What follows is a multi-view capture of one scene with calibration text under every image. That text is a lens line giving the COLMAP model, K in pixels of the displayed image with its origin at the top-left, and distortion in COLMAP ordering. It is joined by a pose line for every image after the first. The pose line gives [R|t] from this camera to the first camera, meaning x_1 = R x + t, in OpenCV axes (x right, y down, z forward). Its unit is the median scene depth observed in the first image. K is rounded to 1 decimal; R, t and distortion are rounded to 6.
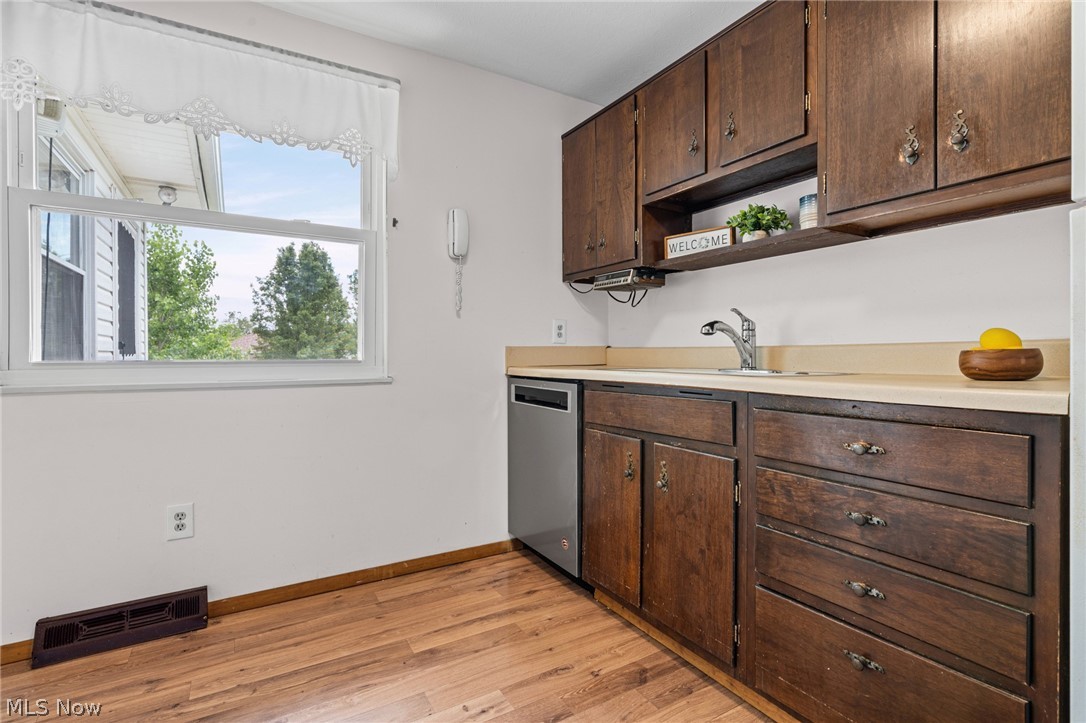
lens RADIAL K [[518.0, 0, 539.8], [0, 518.0, 357.2], [0, 0, 1]] dist [0.005122, -0.000921]
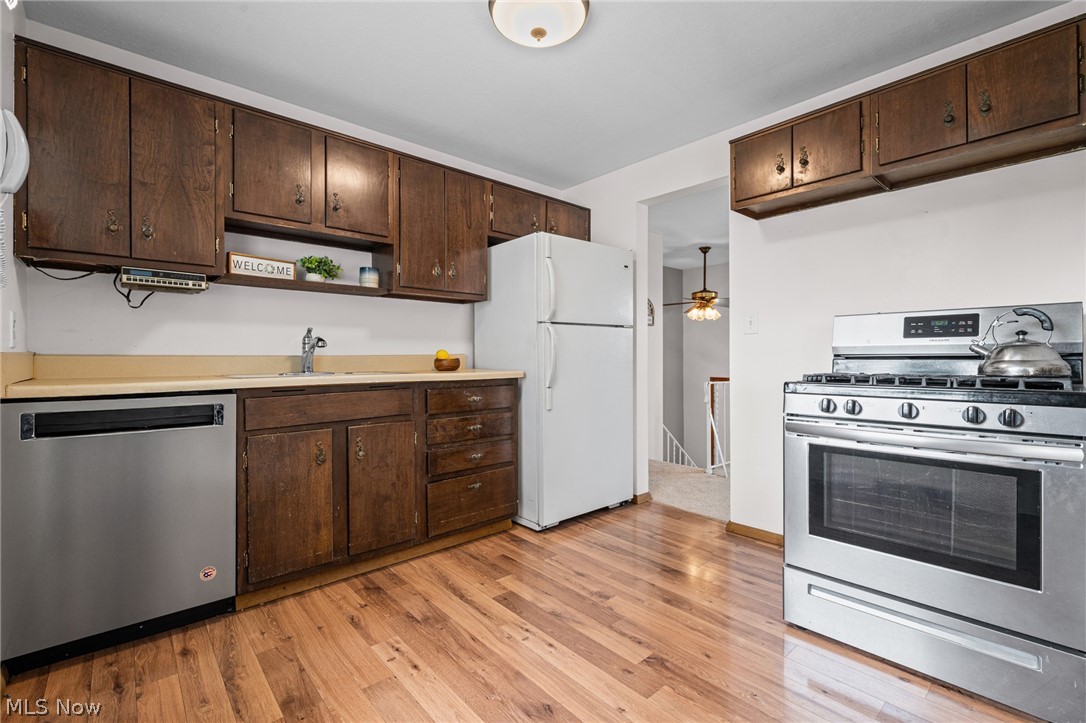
lens RADIAL K [[483.4, 0, 543.5], [0, 483.4, 357.2], [0, 0, 1]] dist [0.001474, -0.000340]
pose [[-0.191086, 0.001879, 0.981572, -0.999301], [0.010974, 0.999940, 0.000222, -0.011059], [-0.981512, 0.010814, -0.191095, 0.661065]]
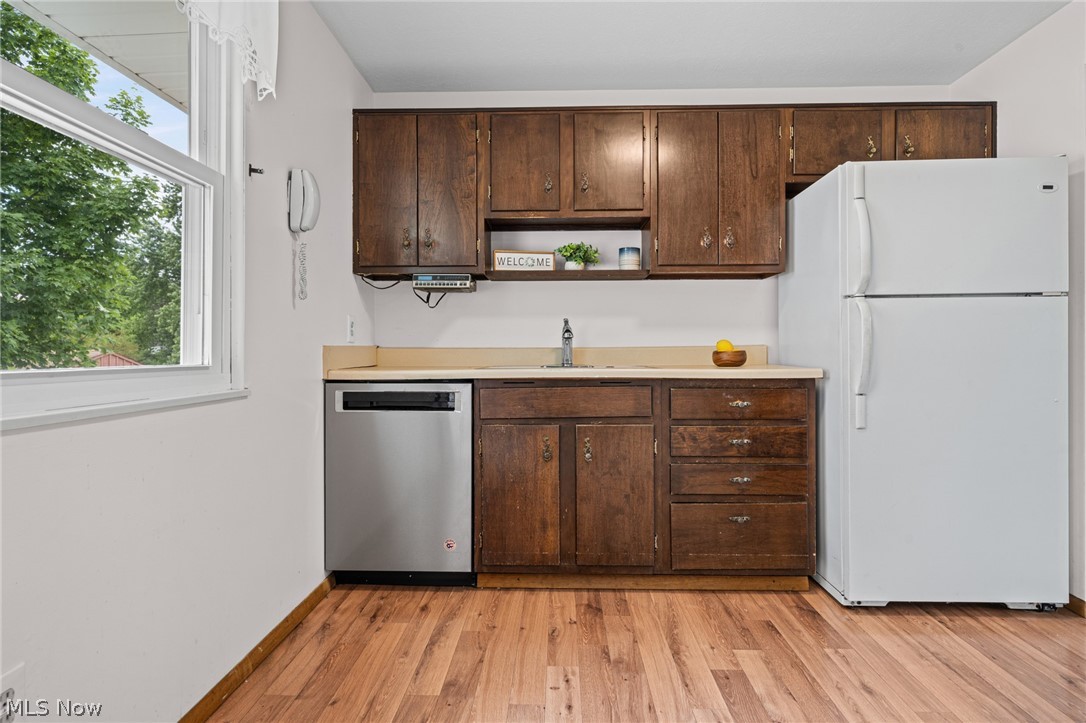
lens RADIAL K [[565.0, 0, 539.7], [0, 565.0, 351.3], [0, 0, 1]] dist [0.000510, -0.001245]
pose [[0.537280, -0.000228, 0.843404, -0.870188], [0.008873, 0.999946, -0.005382, -0.005072], [-0.843357, 0.010375, 0.537253, 0.305146]]
